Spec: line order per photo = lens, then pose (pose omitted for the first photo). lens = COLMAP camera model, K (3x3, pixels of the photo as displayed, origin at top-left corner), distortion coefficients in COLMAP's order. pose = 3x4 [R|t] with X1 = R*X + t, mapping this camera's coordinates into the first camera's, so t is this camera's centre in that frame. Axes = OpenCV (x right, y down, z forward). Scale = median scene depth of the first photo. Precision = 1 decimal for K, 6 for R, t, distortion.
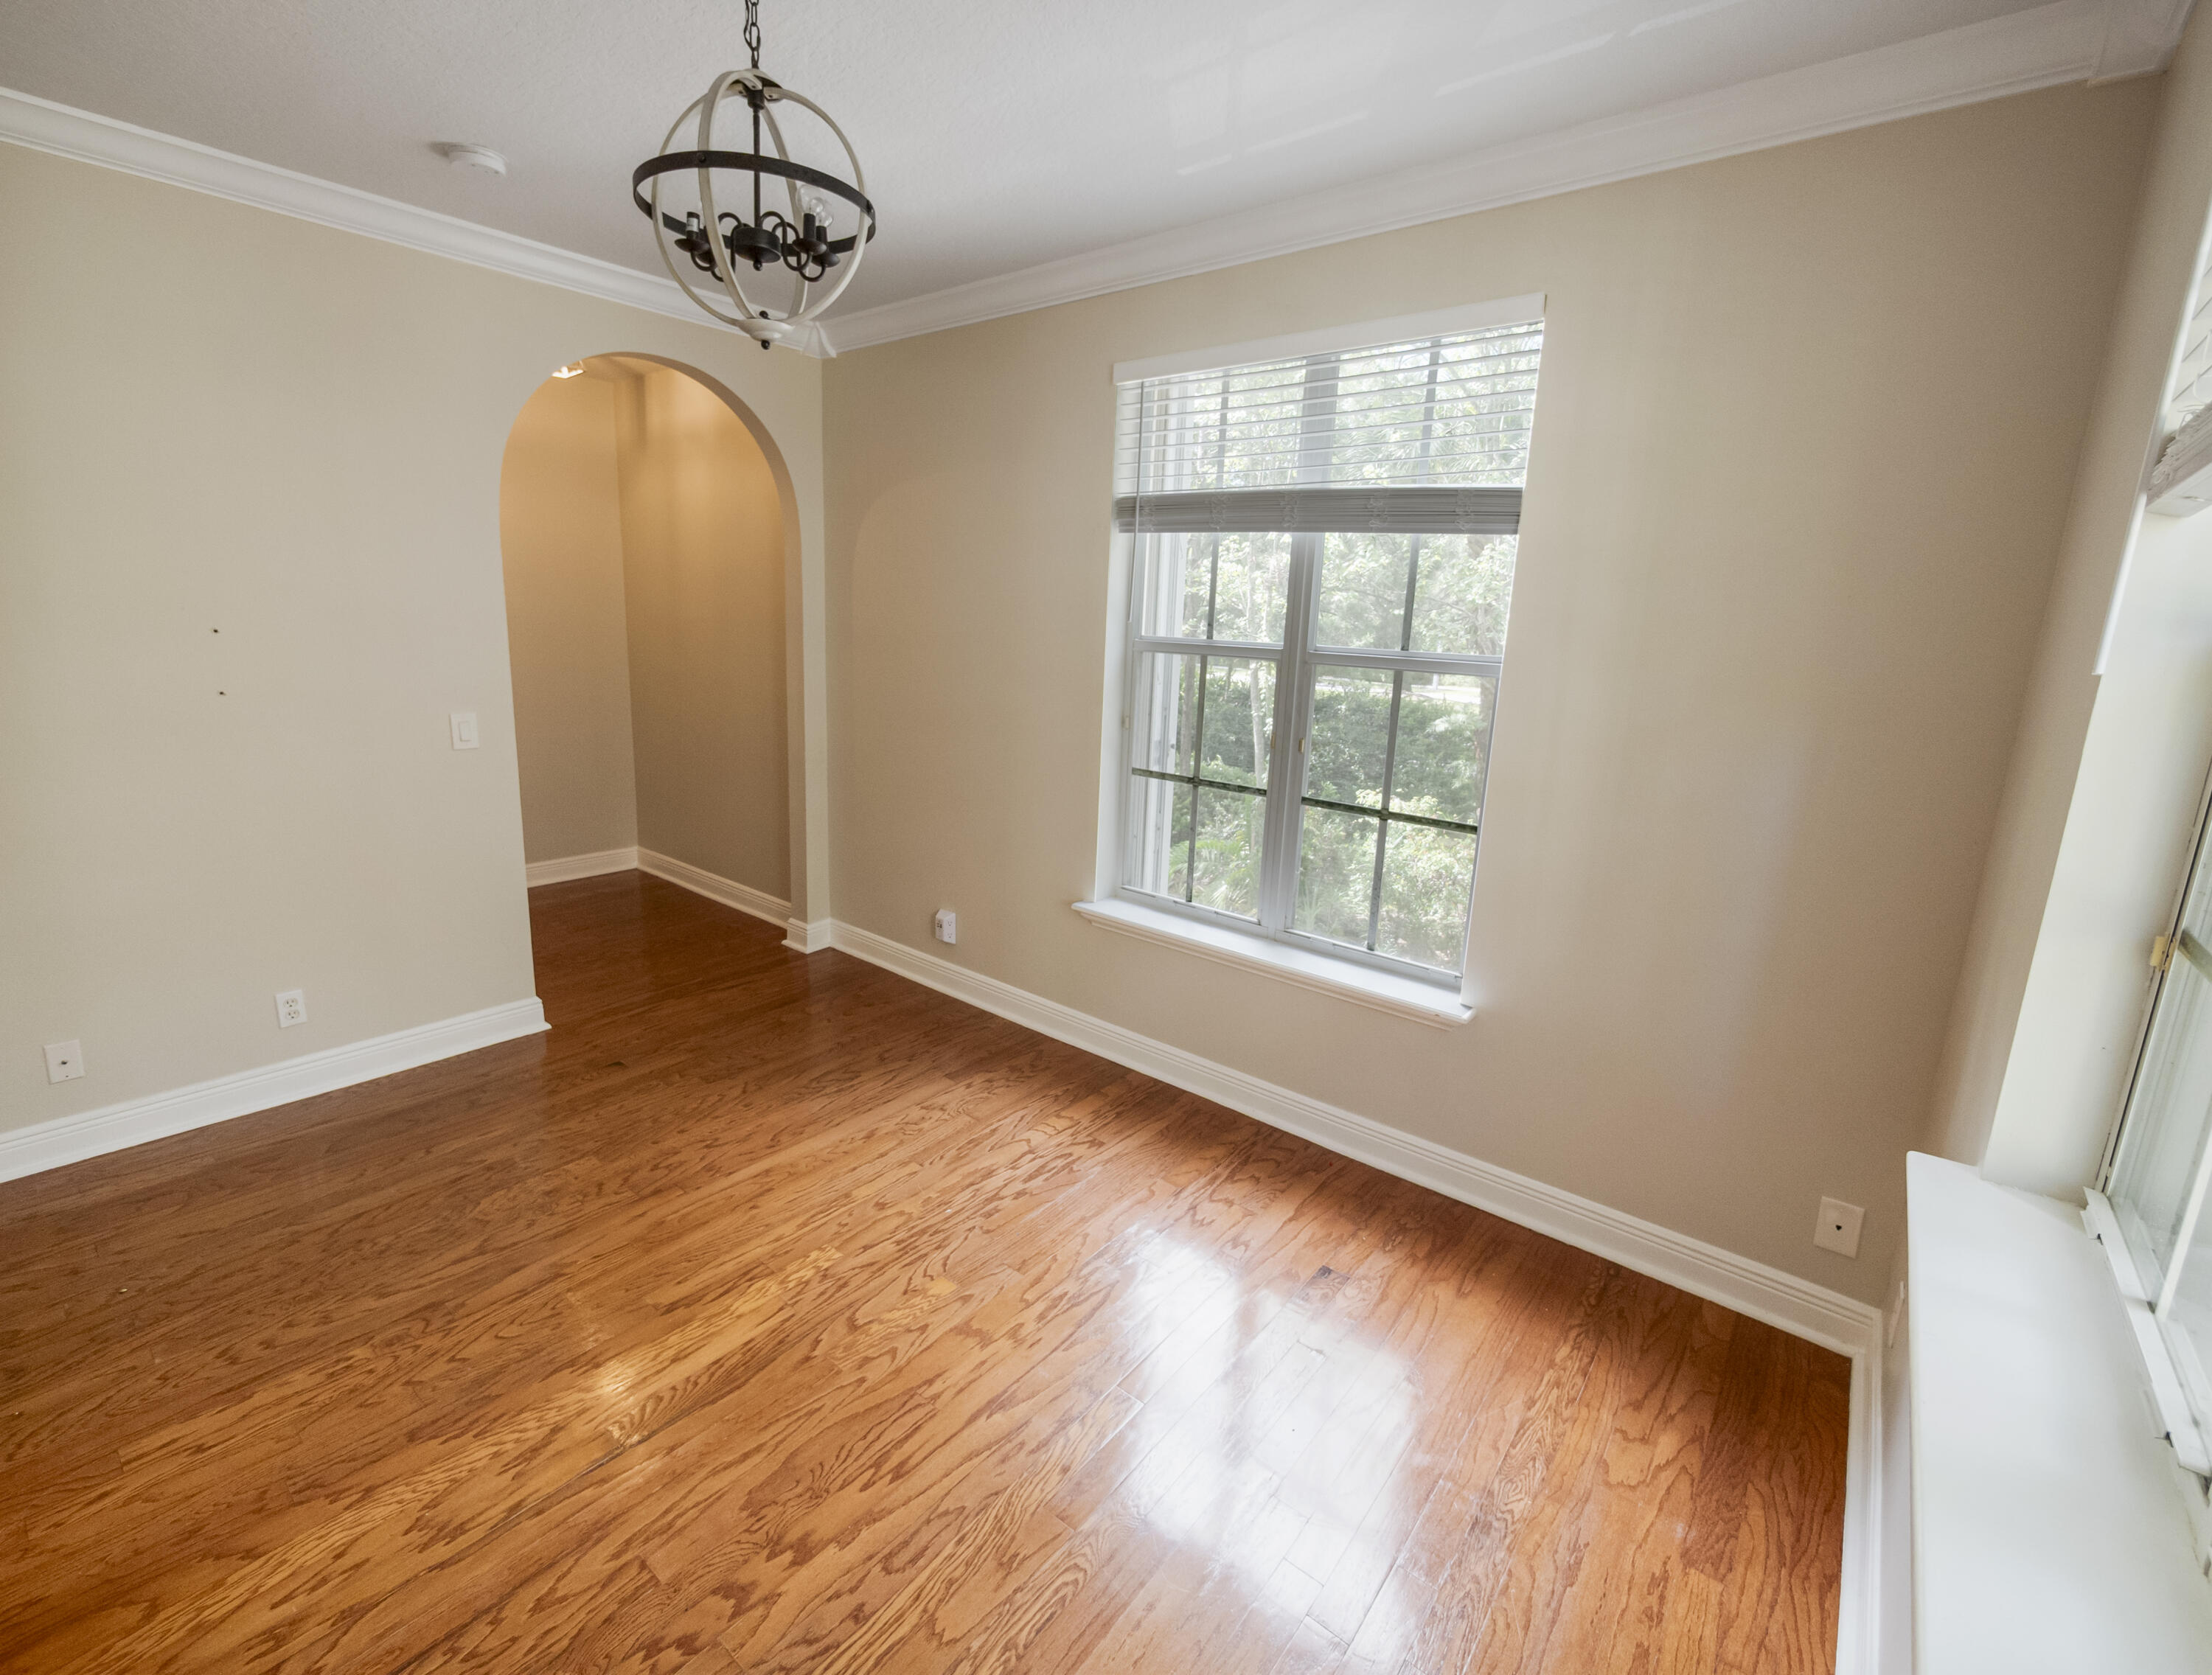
lens RADIAL K [[1036.0, 0, 1106.0], [0, 1036.0, 837.5], [0, 0, 1]] dist [0.001041, 0.000186]
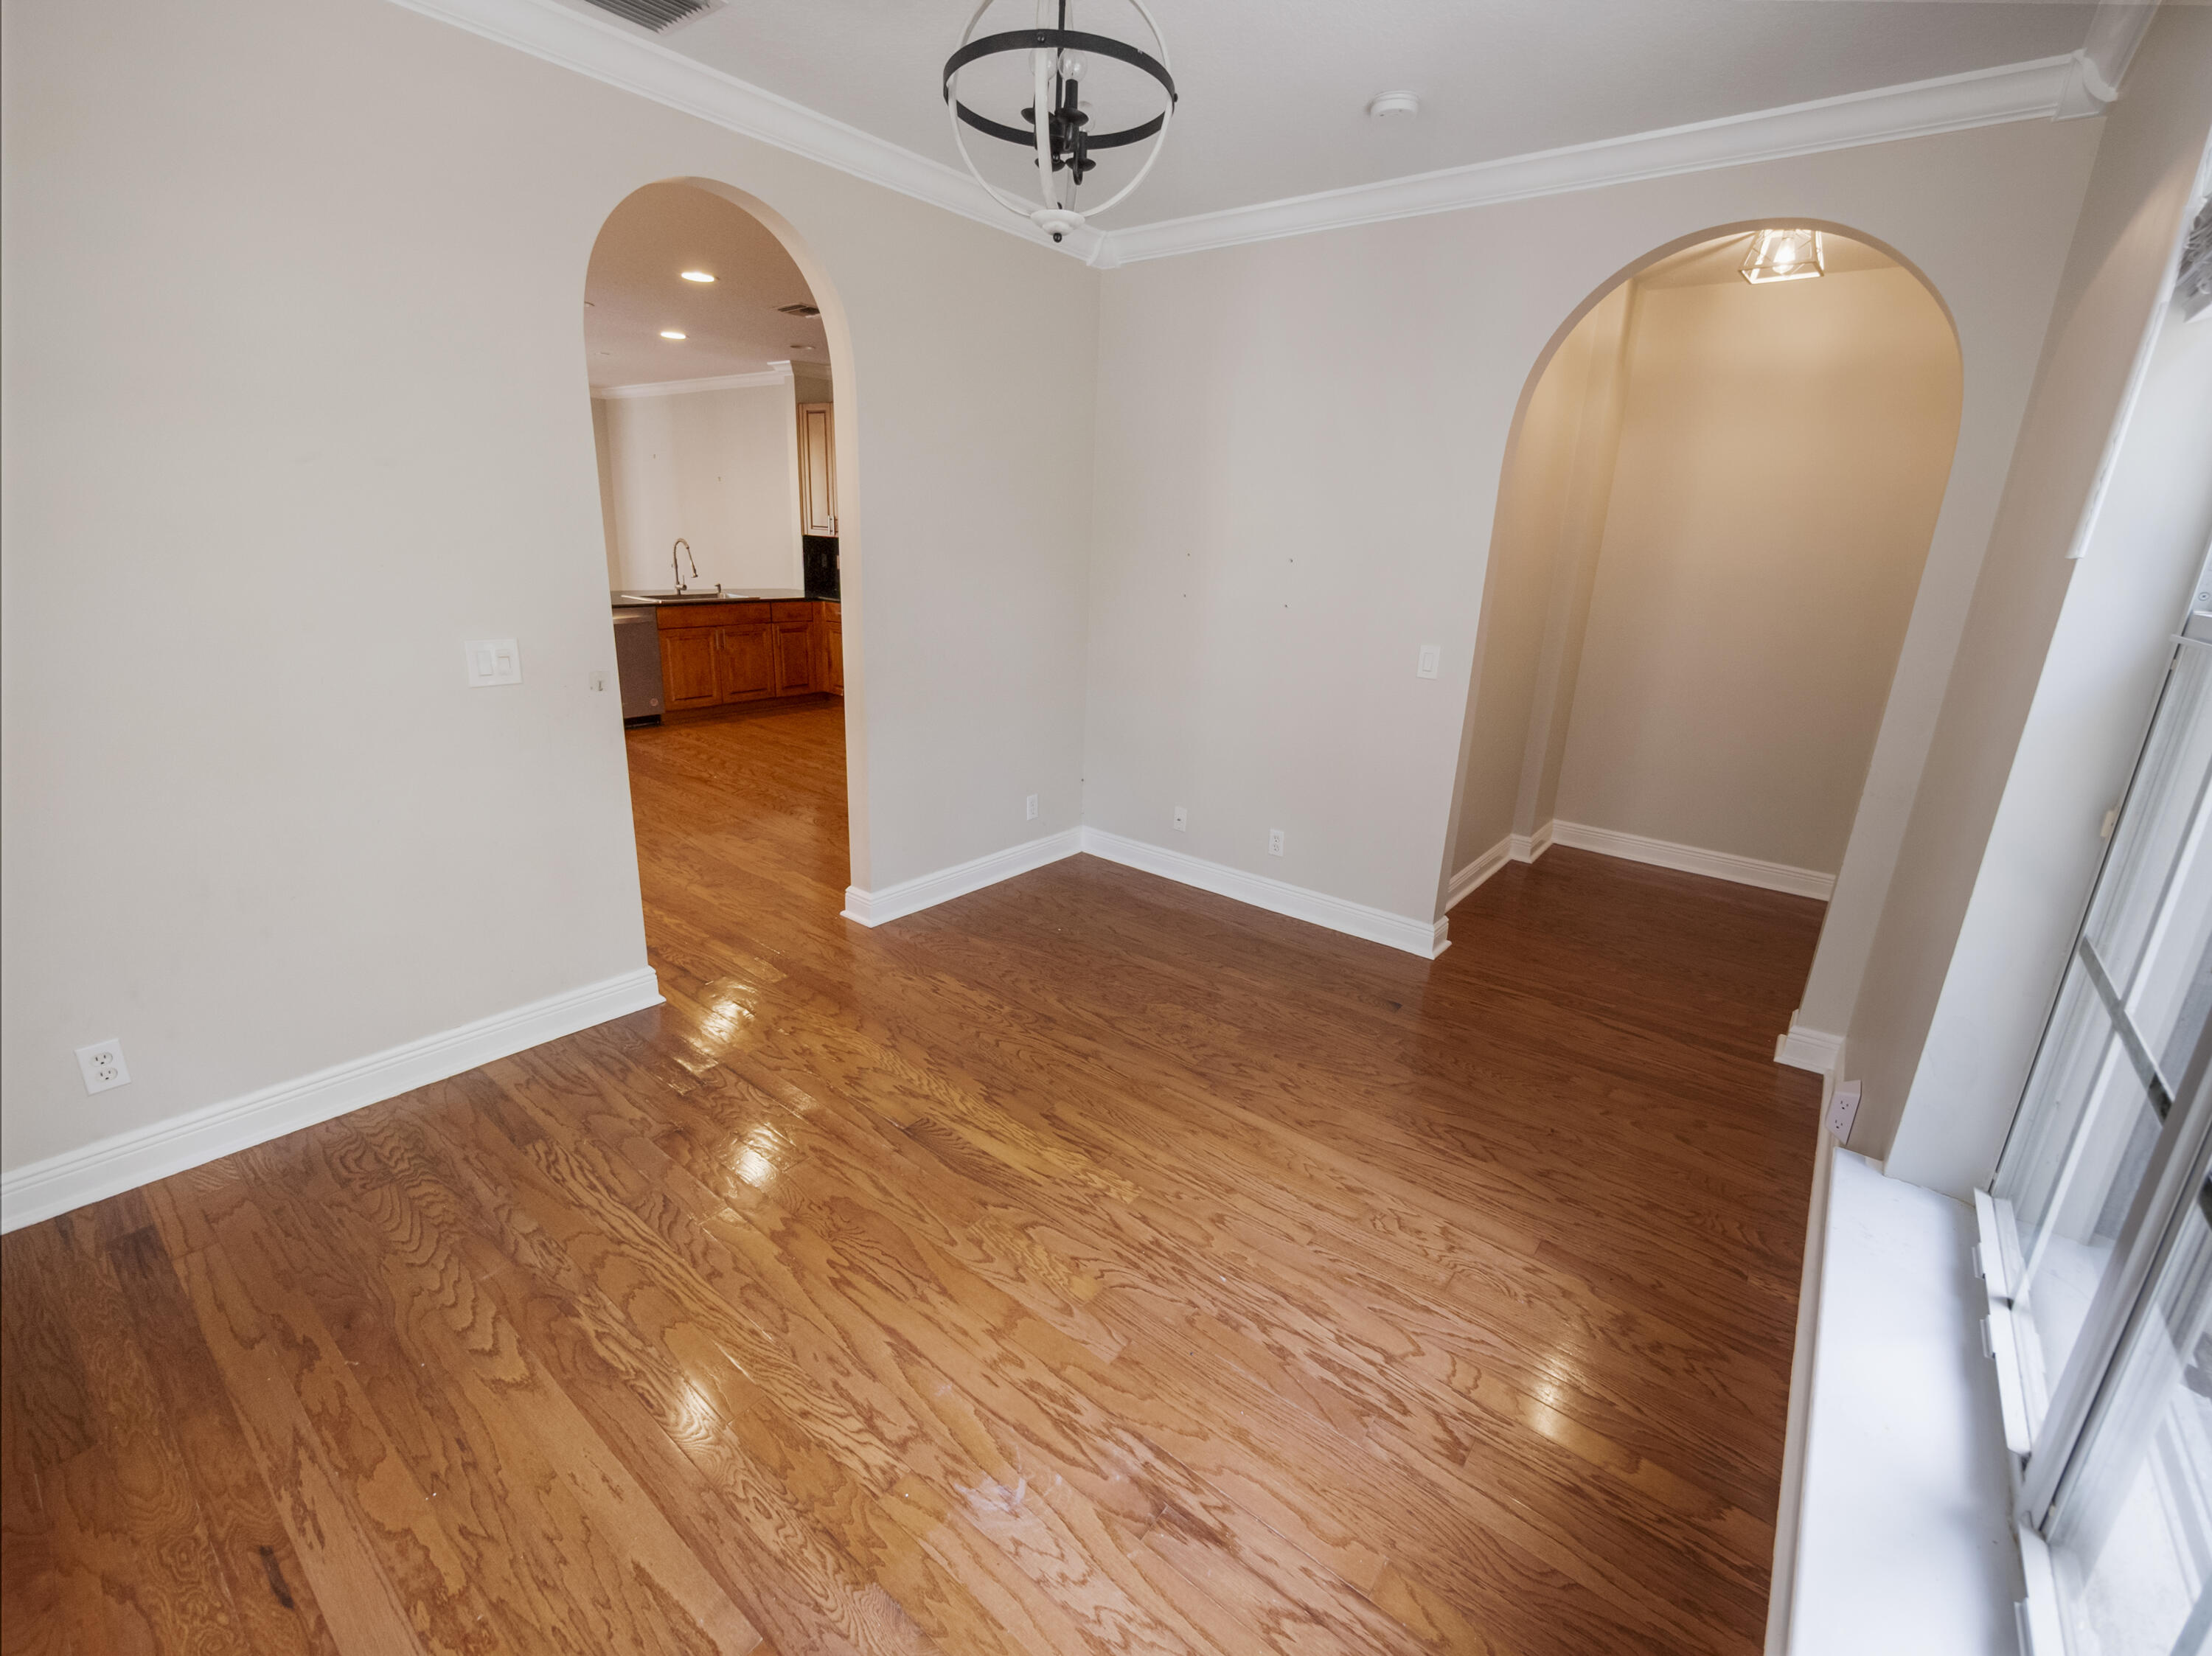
lens RADIAL K [[968.7, 0, 1106.0], [0, 968.7, 828.0], [0, 0, 1]] dist [-0.002065, 0.000453]
pose [[-0.024941, 0.258221, -0.965764, 0.478701], [-0.254032, 0.932716, 0.255946, -0.132564], [0.966874, 0.251718, 0.042333, 0.783618]]
